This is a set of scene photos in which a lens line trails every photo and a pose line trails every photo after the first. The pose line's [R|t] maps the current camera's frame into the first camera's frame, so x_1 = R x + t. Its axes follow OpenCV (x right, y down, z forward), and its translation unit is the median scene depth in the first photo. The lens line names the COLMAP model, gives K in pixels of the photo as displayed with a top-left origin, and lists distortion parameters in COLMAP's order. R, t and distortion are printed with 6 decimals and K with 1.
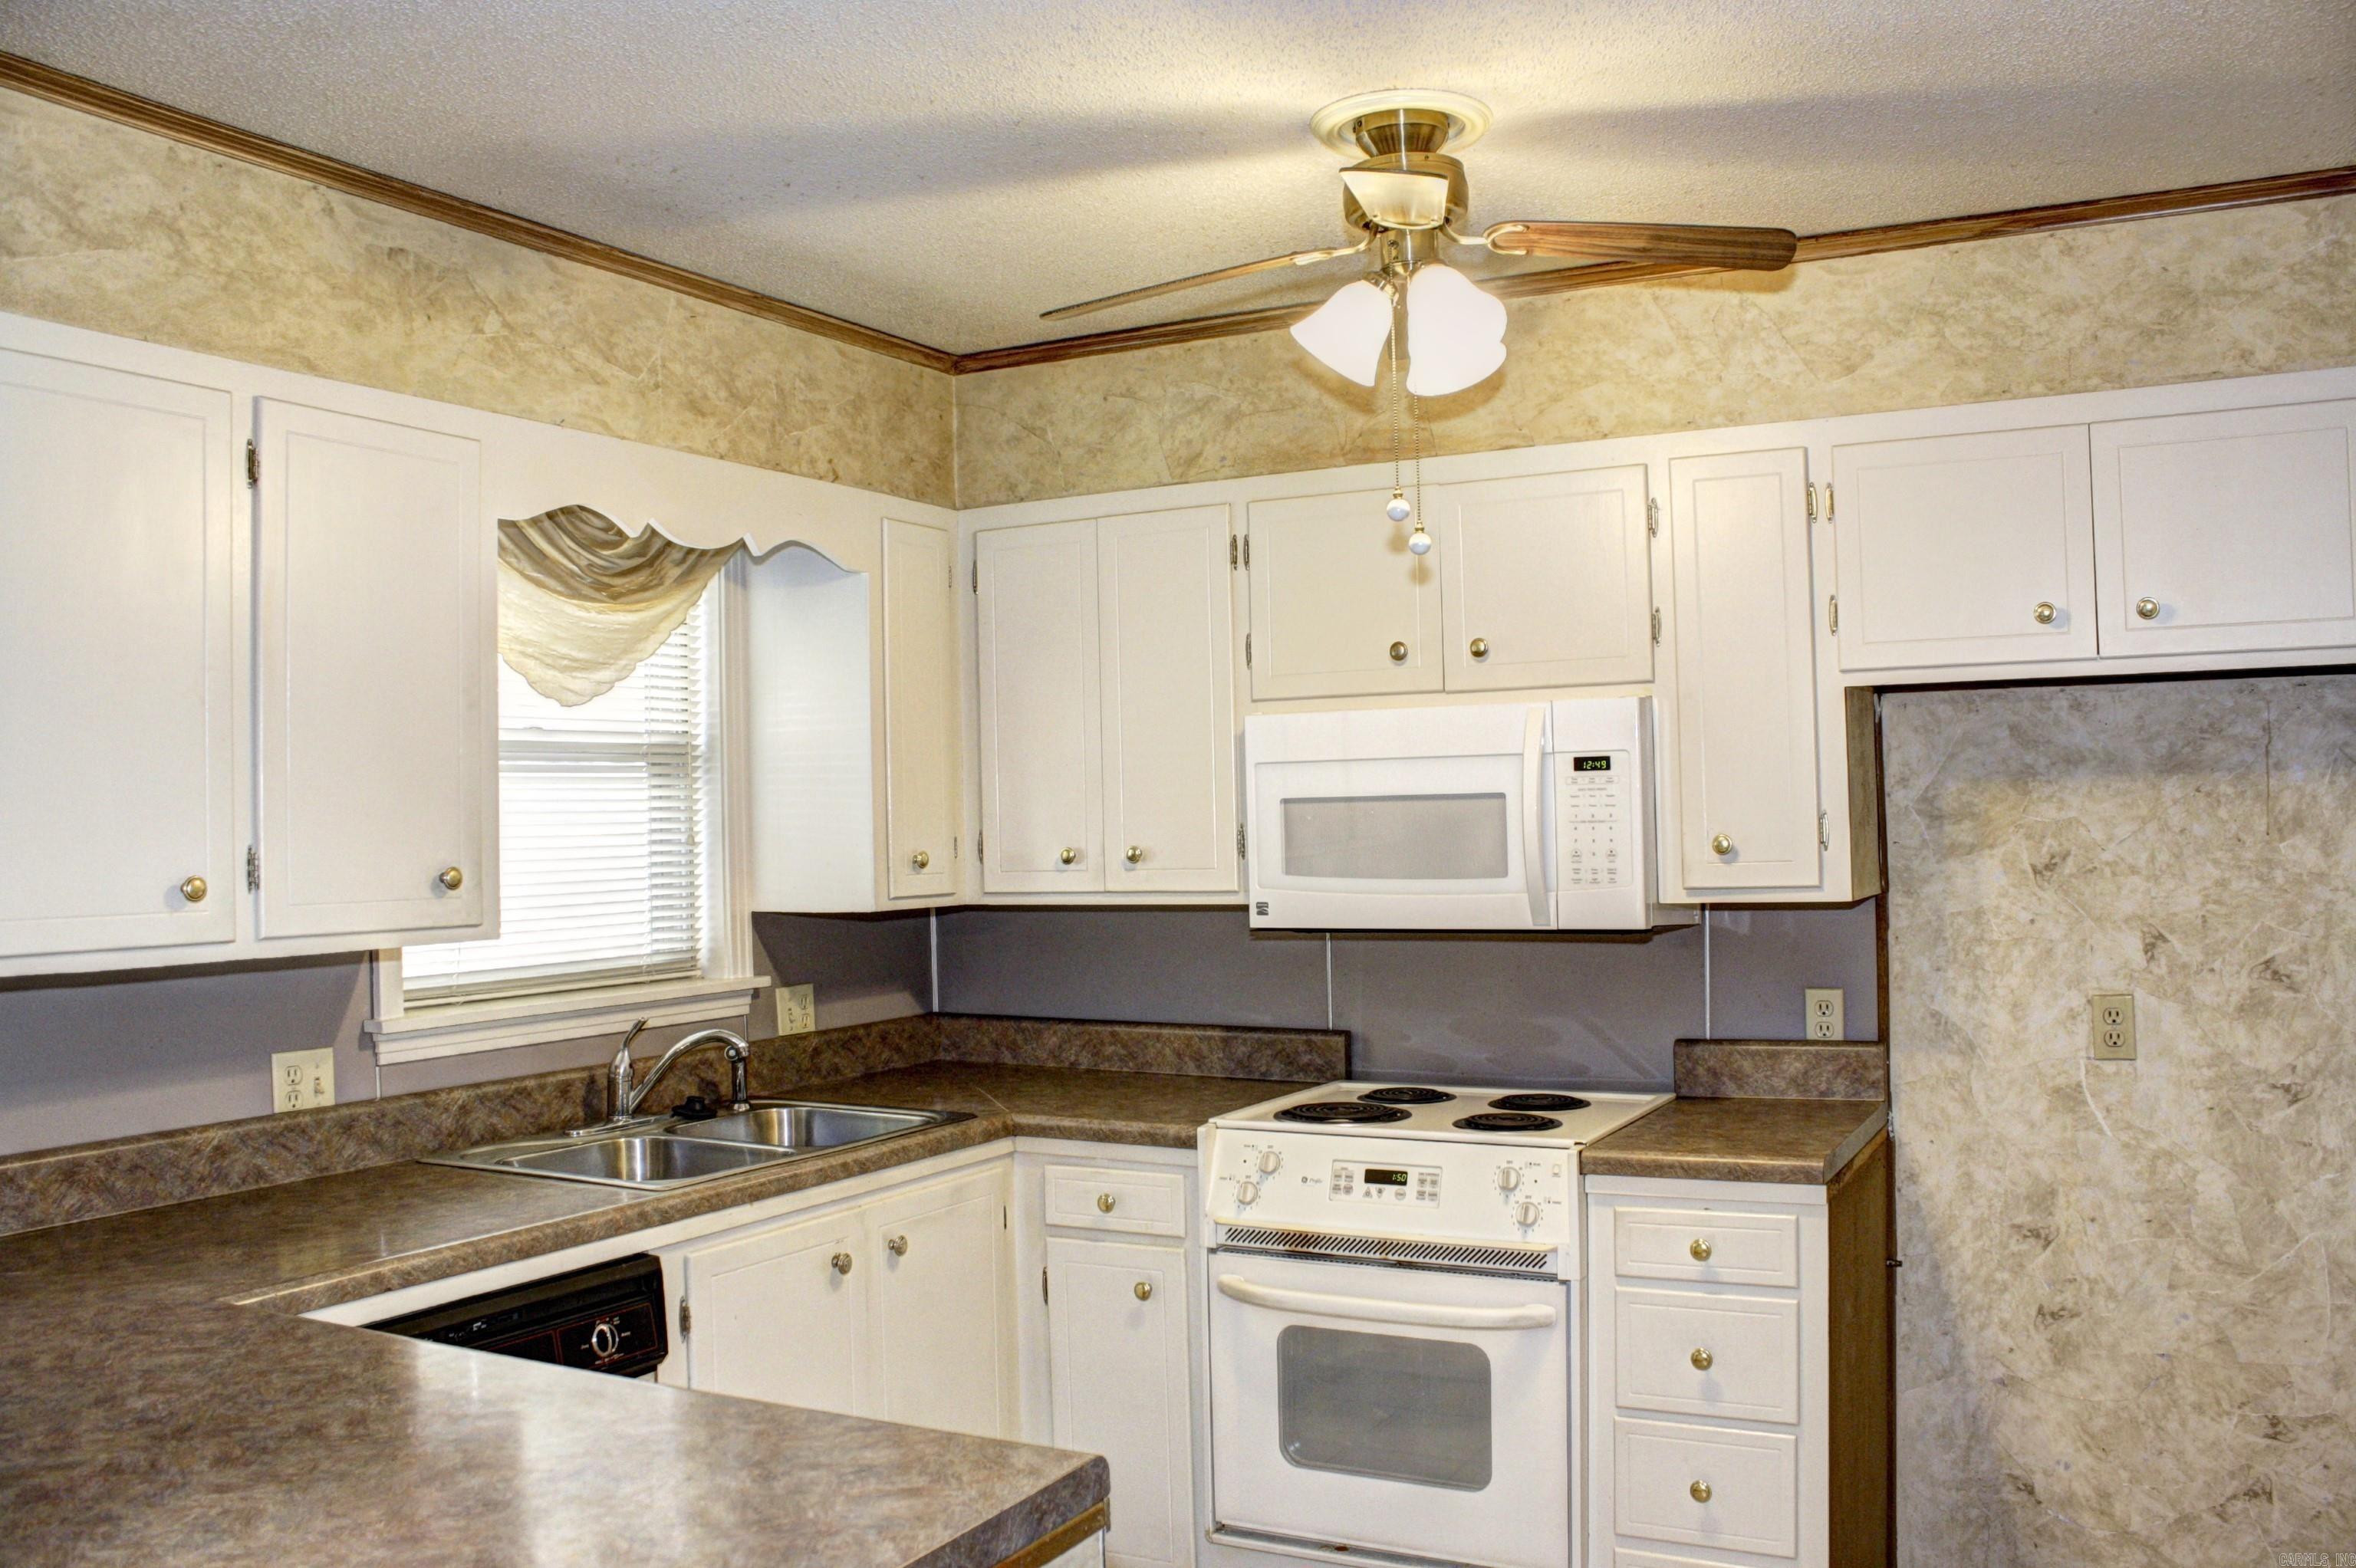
lens RADIAL K [[1984.0, 0, 1199.1], [0, 1984.0, 804.8], [0, 0, 1]] dist [-0.163836, 0.142698]
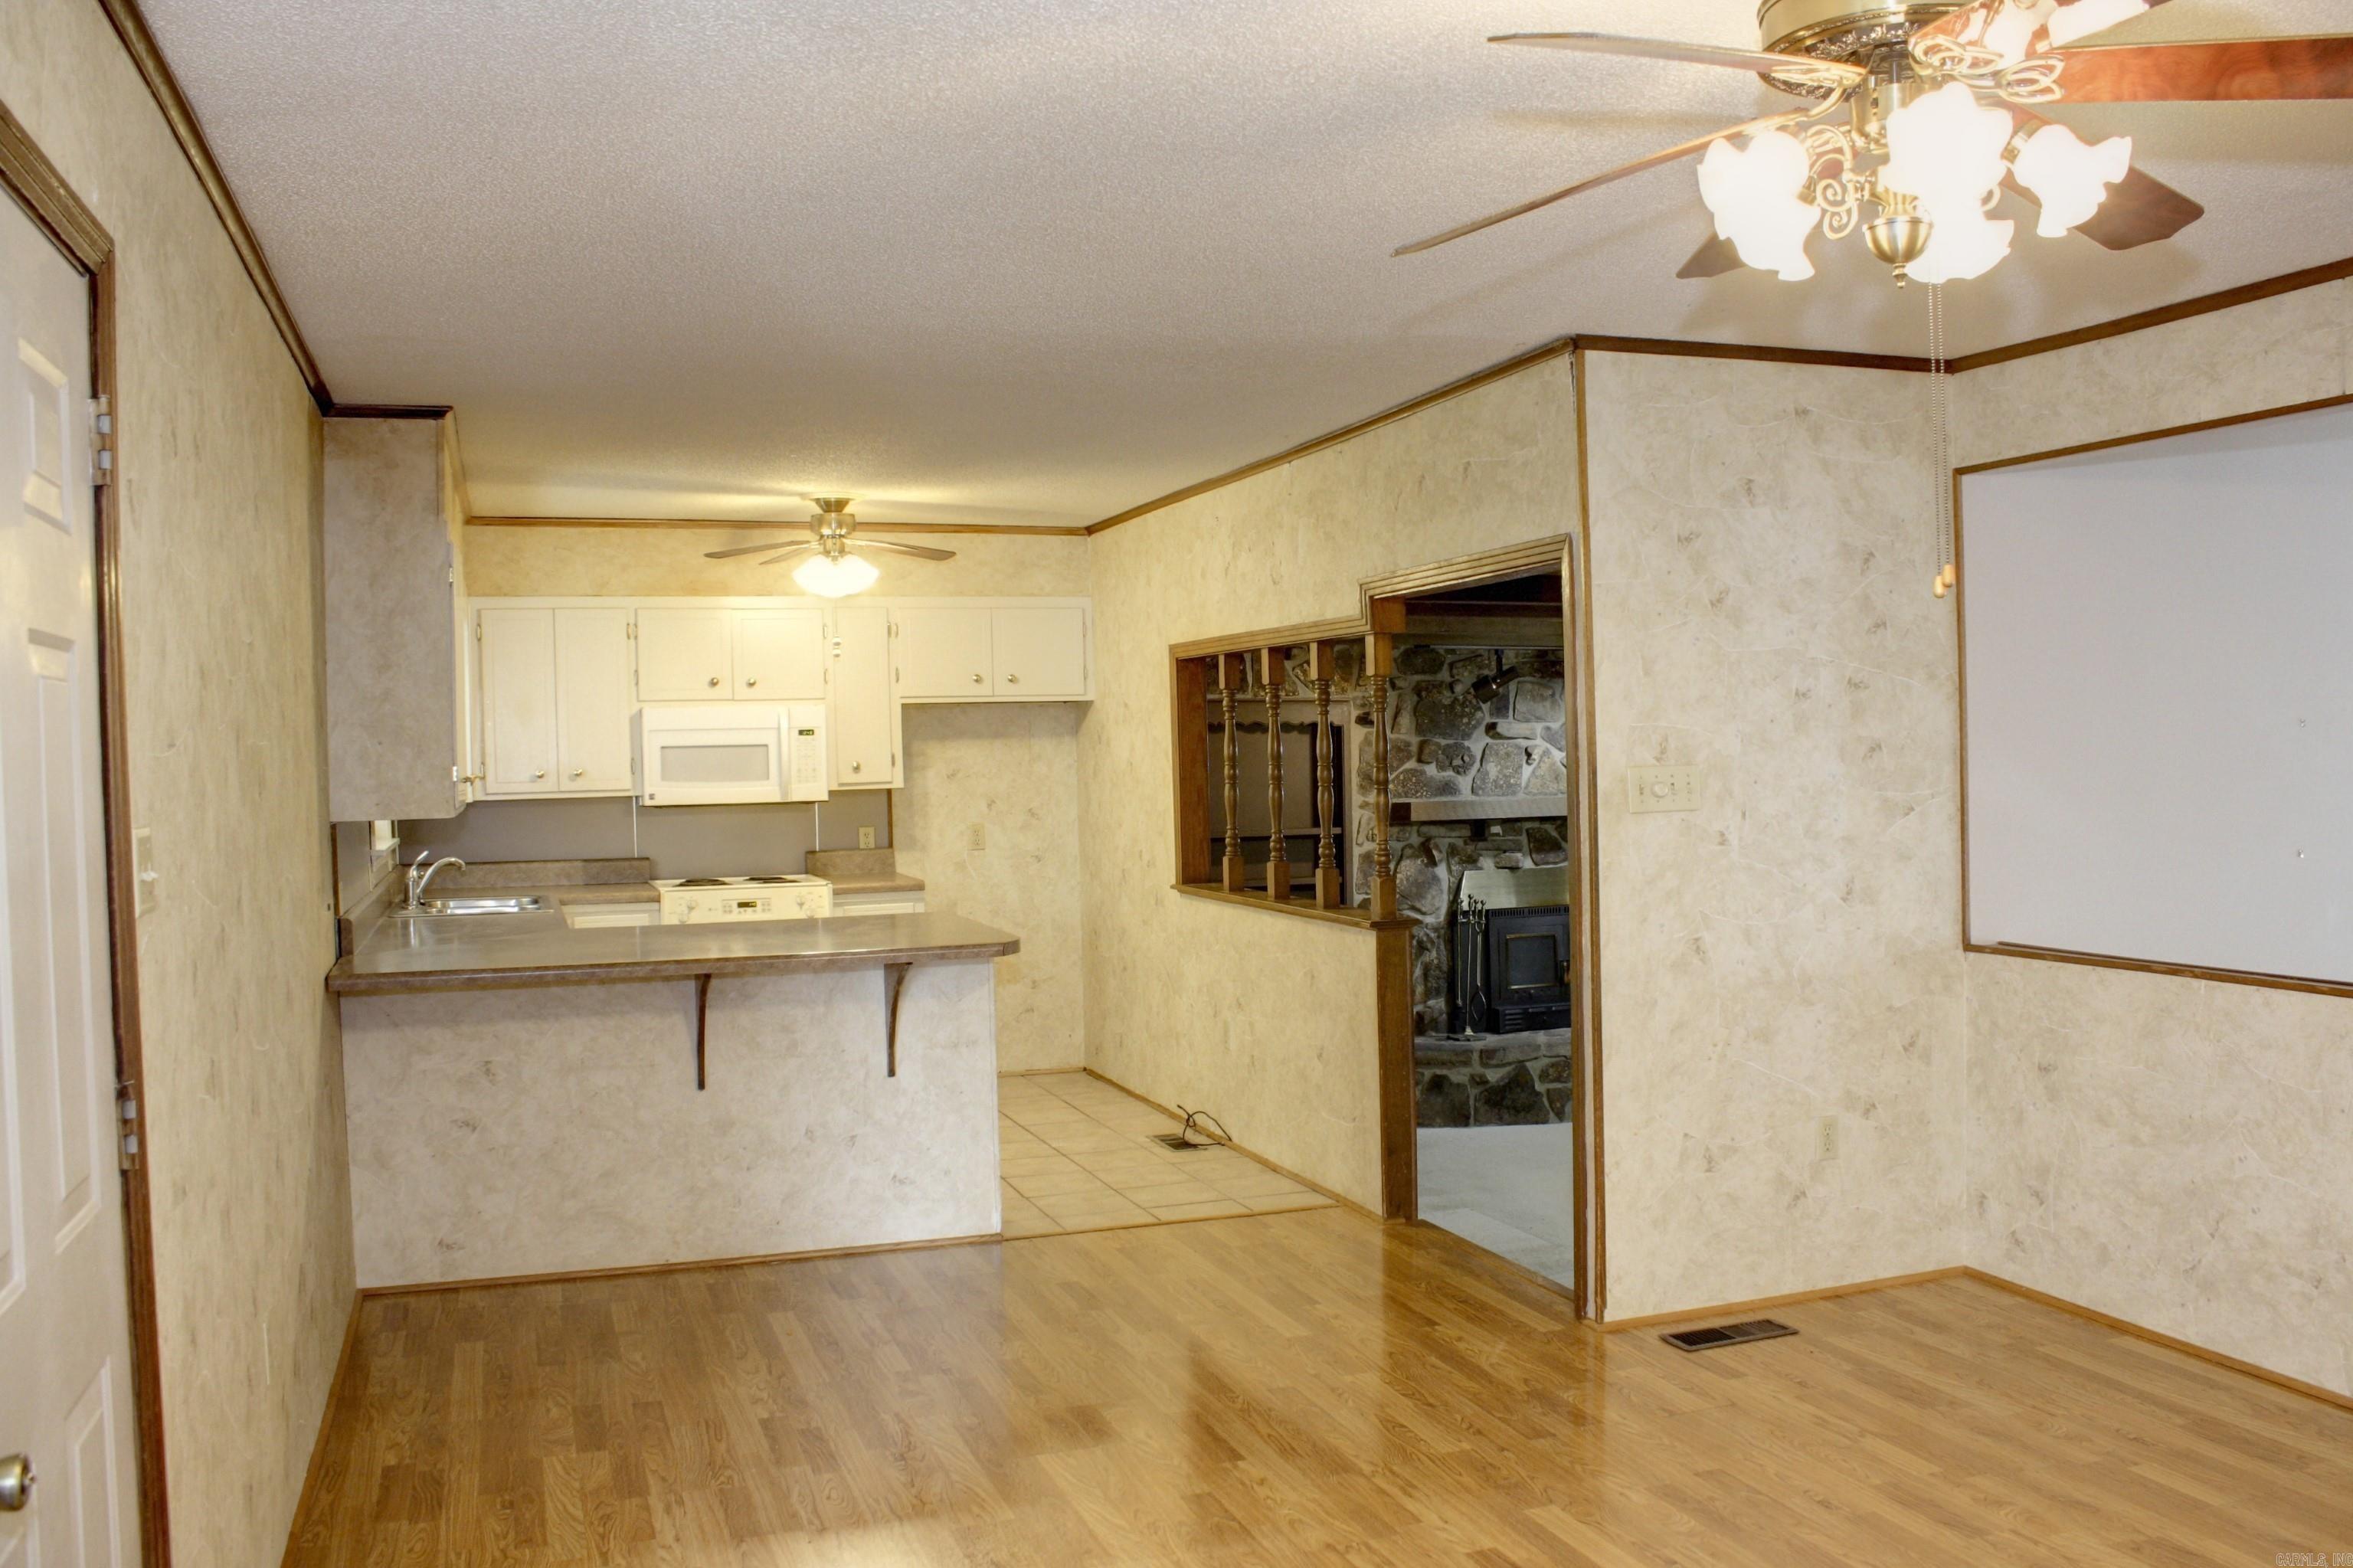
lens RADIAL K [[1981.7, 0, 1207.7], [0, 1981.7, 776.8], [0, 0, 1]] dist [-0.163836, 0.142698]
pose [[0.660940, -0.004787, 0.750423, -1.320684], [0.002147, 0.999988, 0.004488, 0.024796], [-0.750435, -0.001355, 0.660943, -0.989626]]
